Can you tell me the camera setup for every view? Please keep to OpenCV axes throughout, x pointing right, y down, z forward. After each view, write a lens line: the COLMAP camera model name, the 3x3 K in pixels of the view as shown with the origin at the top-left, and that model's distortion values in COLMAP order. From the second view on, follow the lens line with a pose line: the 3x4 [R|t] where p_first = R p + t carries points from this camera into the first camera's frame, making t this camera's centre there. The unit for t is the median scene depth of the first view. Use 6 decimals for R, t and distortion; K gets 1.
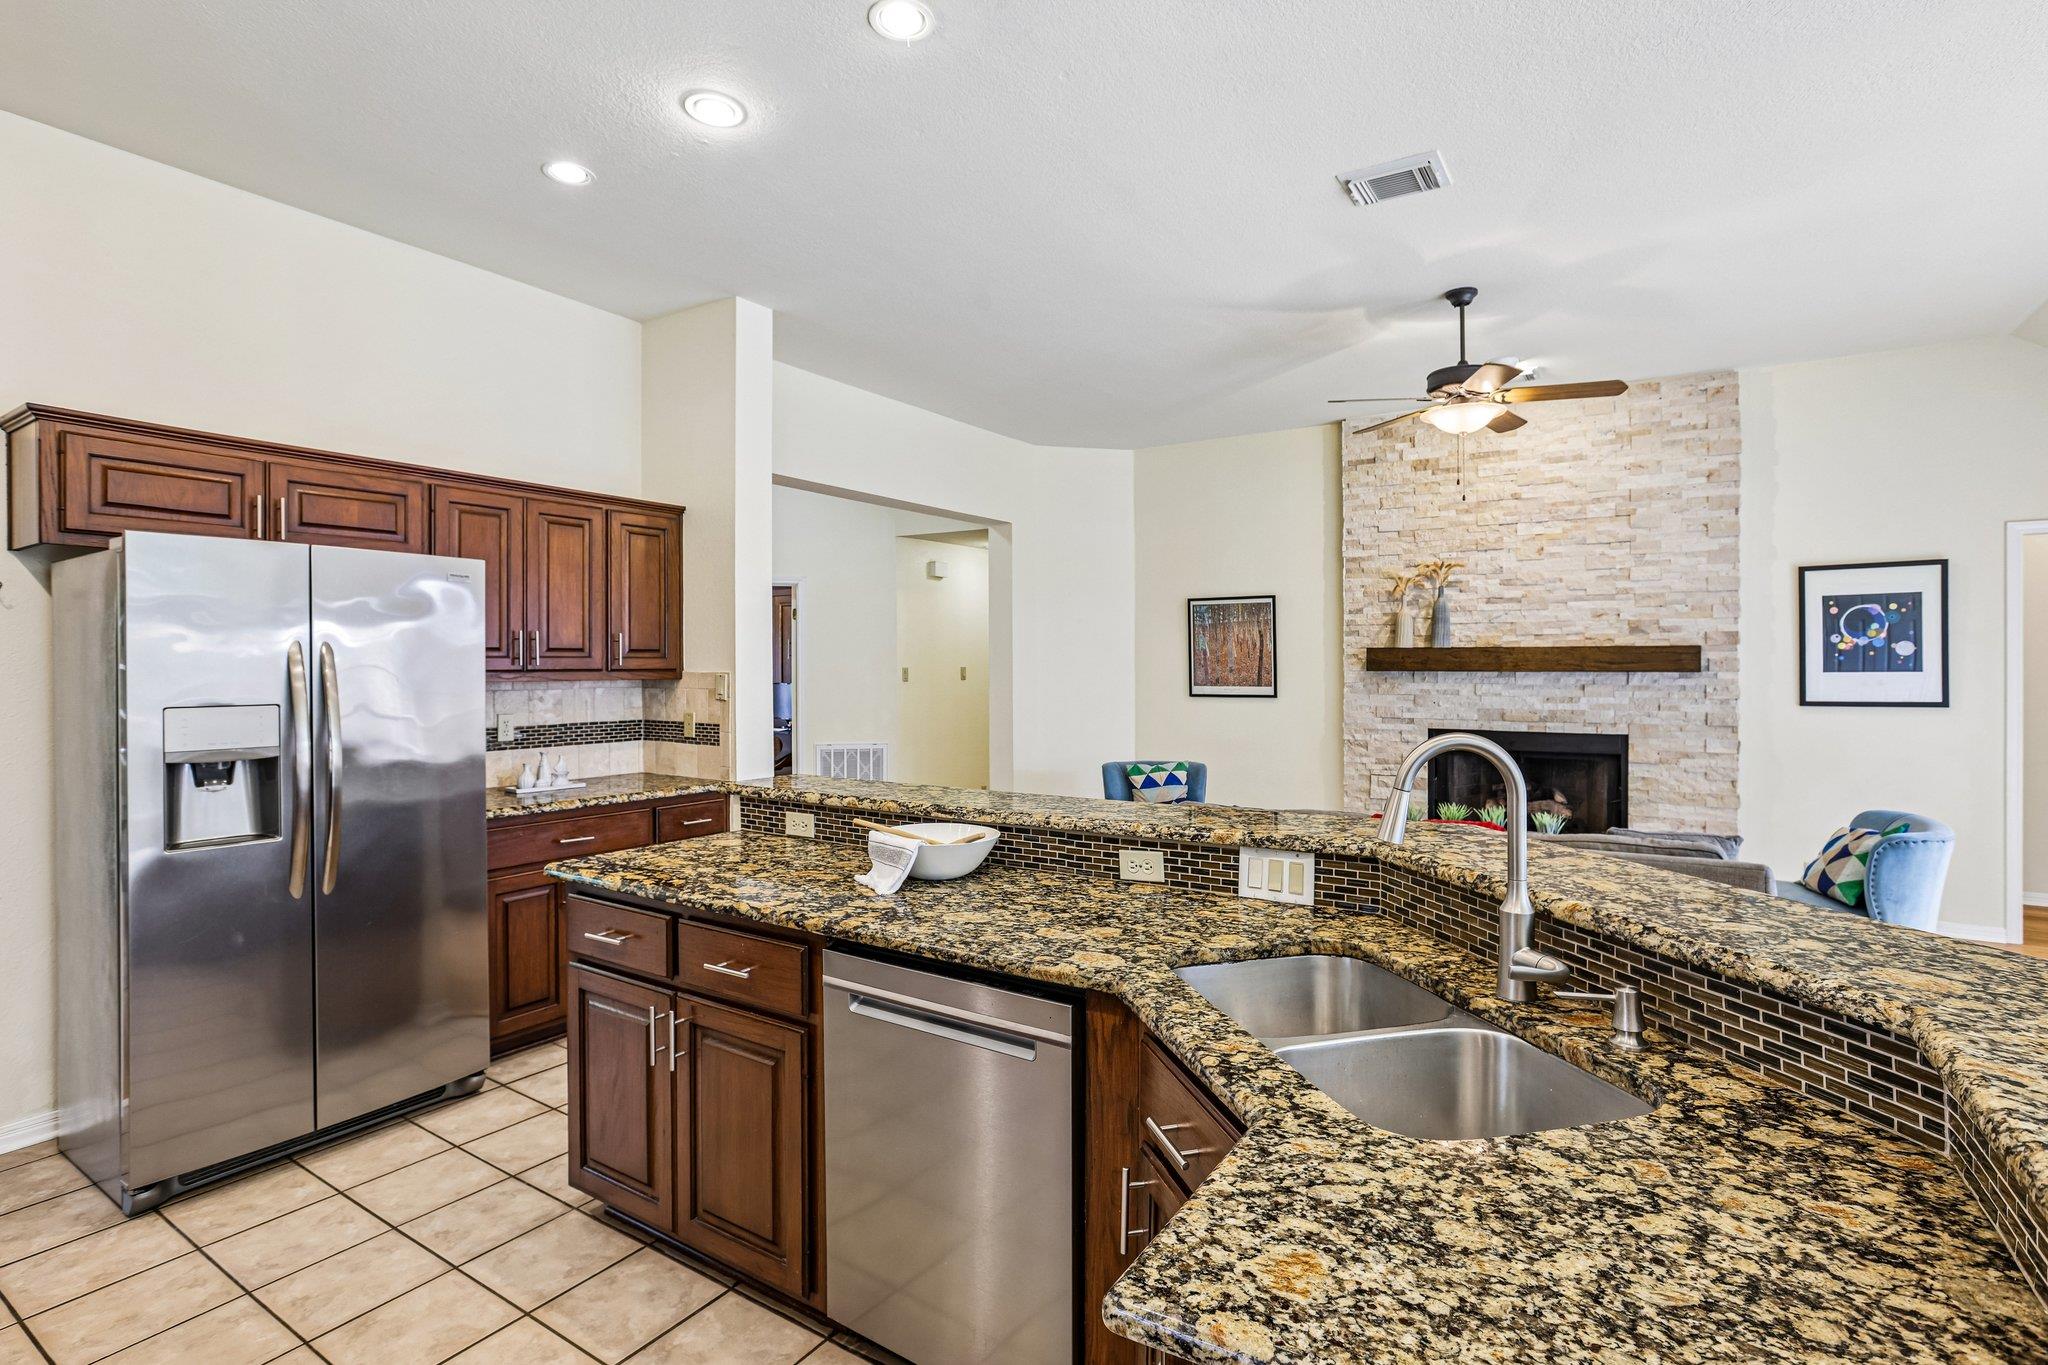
lens RADIAL K [[990.3, 0, 1064.6], [0, 990.3, 667.5], [0, 0, 1]] dist [-0.001089, 0.006445]
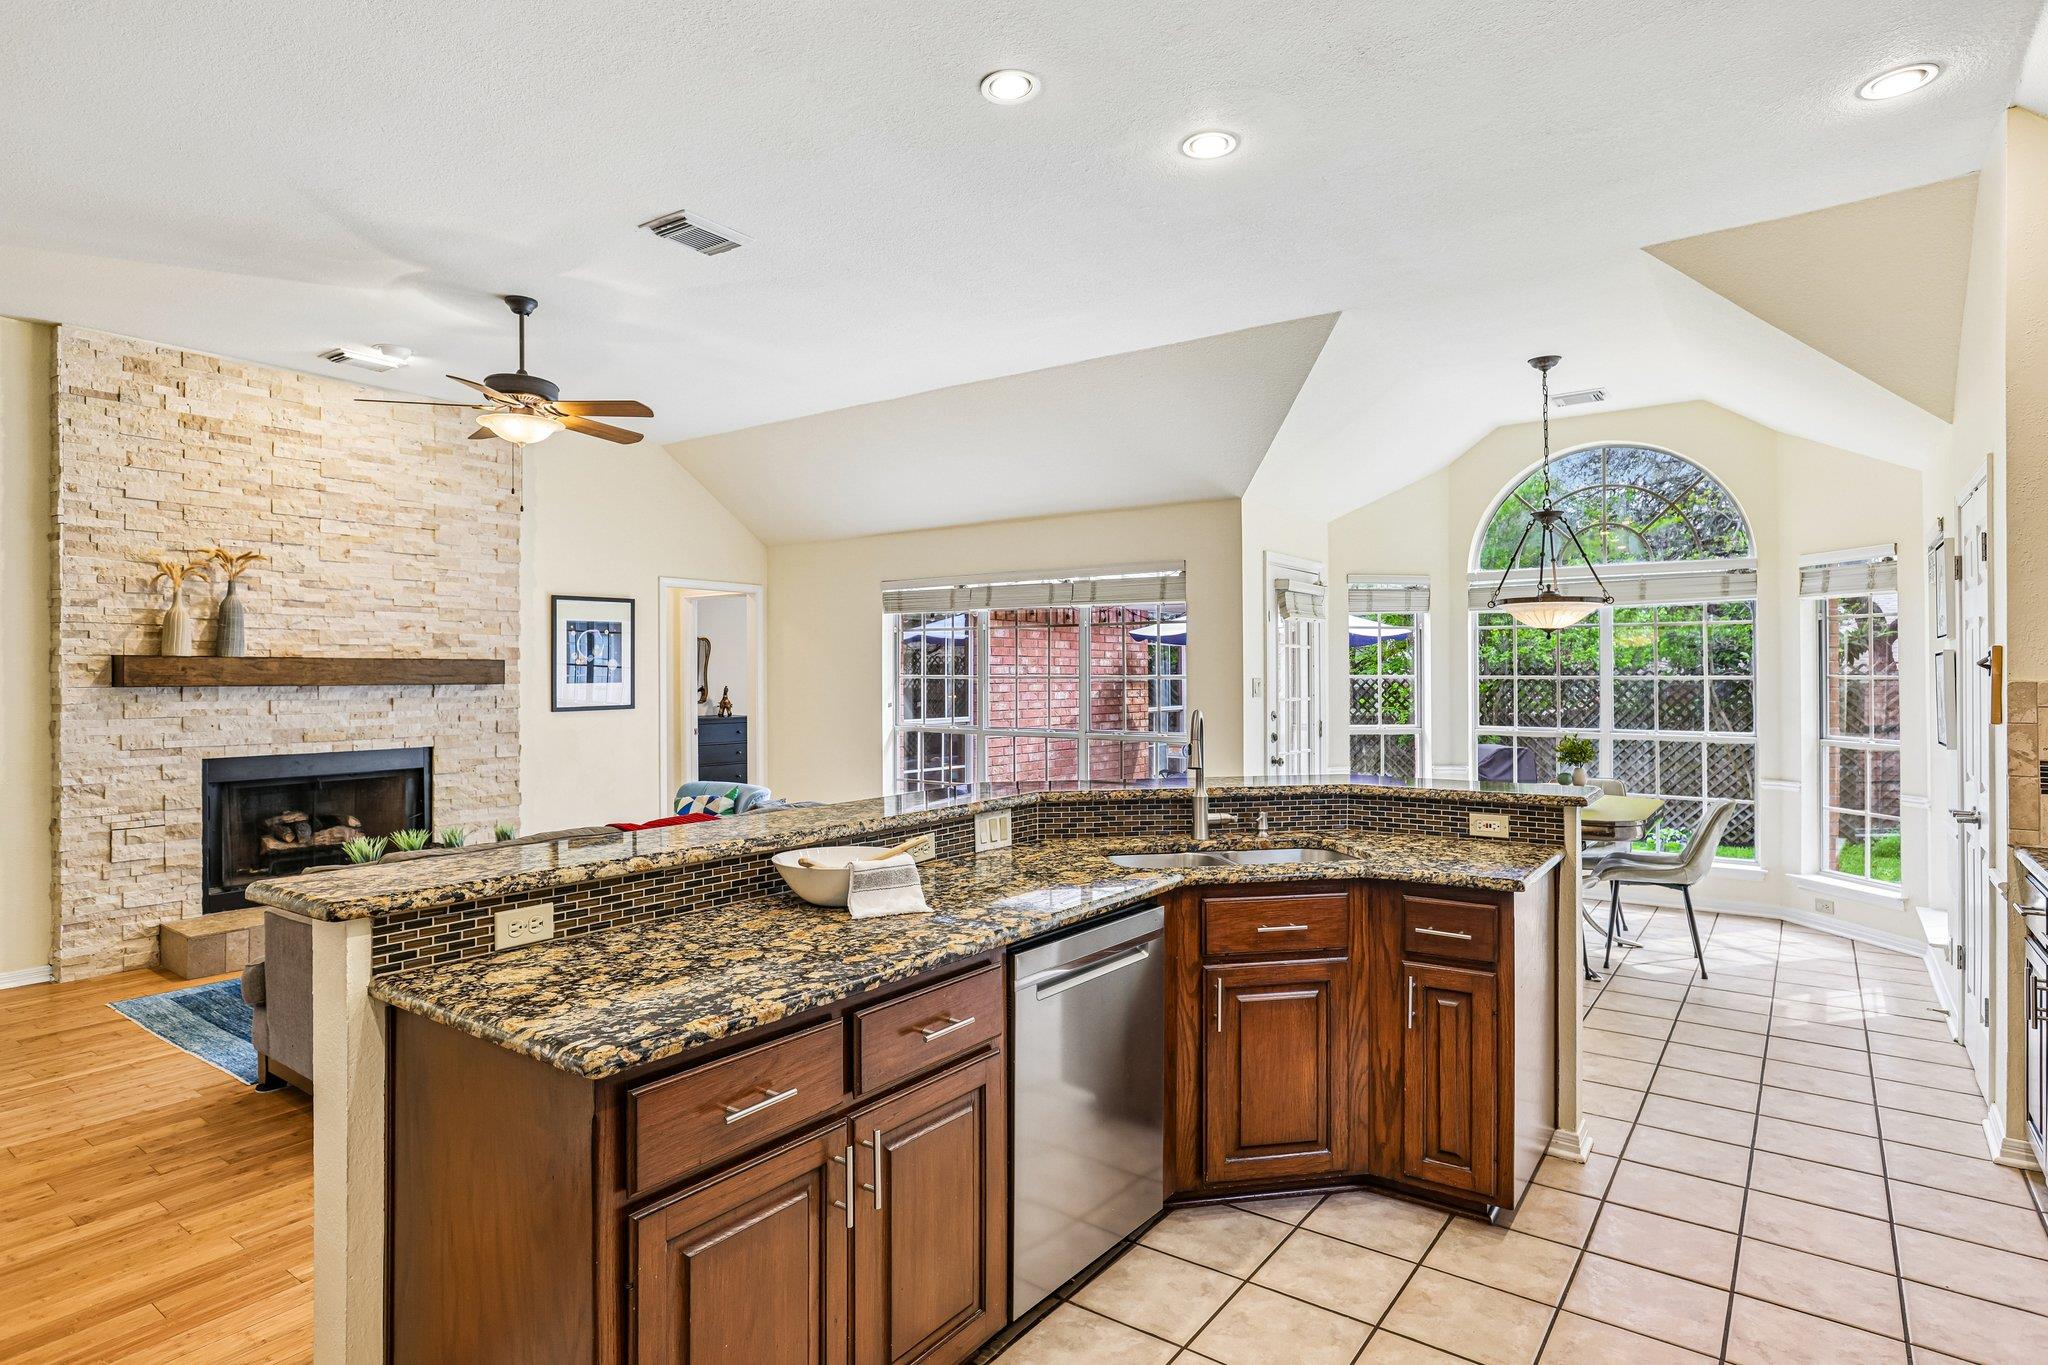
lens RADIAL K [[1070.1, 0, 1017.2], [0, 1070.1, 673.2], [0, 0, 1]] dist [-0.018357, 0.017336]
pose [[0.085906, 0.002450, 0.996300, -0.461773], [0.006400, 0.999975, -0.003011, -0.000103], [-0.996283, 0.006635, 0.085888, 0.311589]]
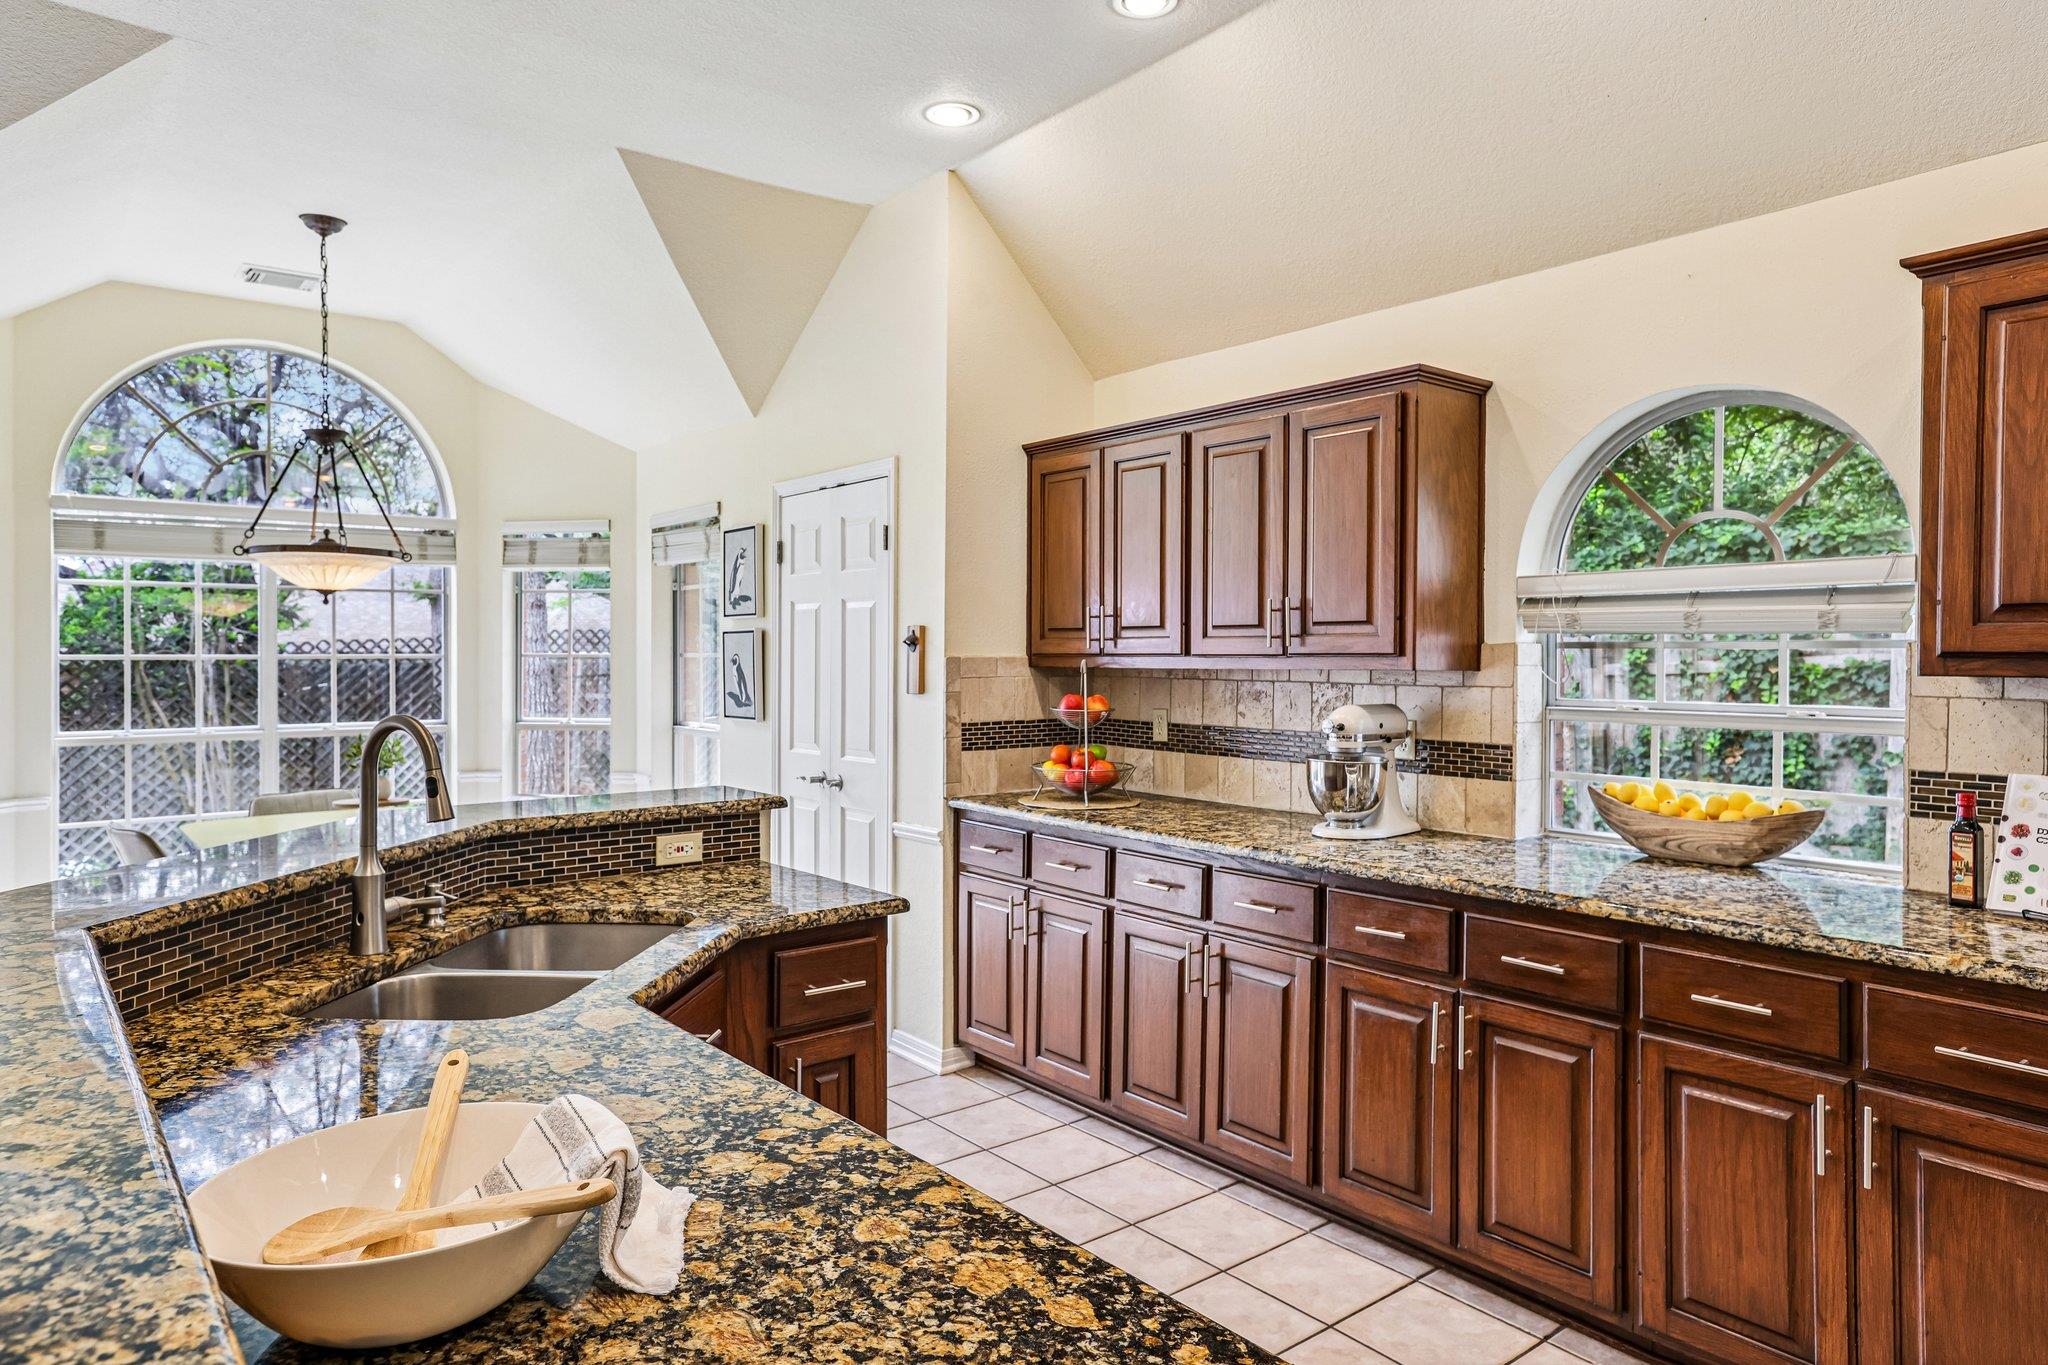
lens RADIAL K [[1276.3, 0, 1028.6], [0, 1276.3, 666.0], [0, 0, 1]] dist [0.010711, 0.022789]
pose [[-0.937160, -0.000259, 0.348899, -0.192175], [0.005803, 0.999850, 0.016328, -0.001268], [-0.348851, 0.017327, -0.937018, 0.547534]]
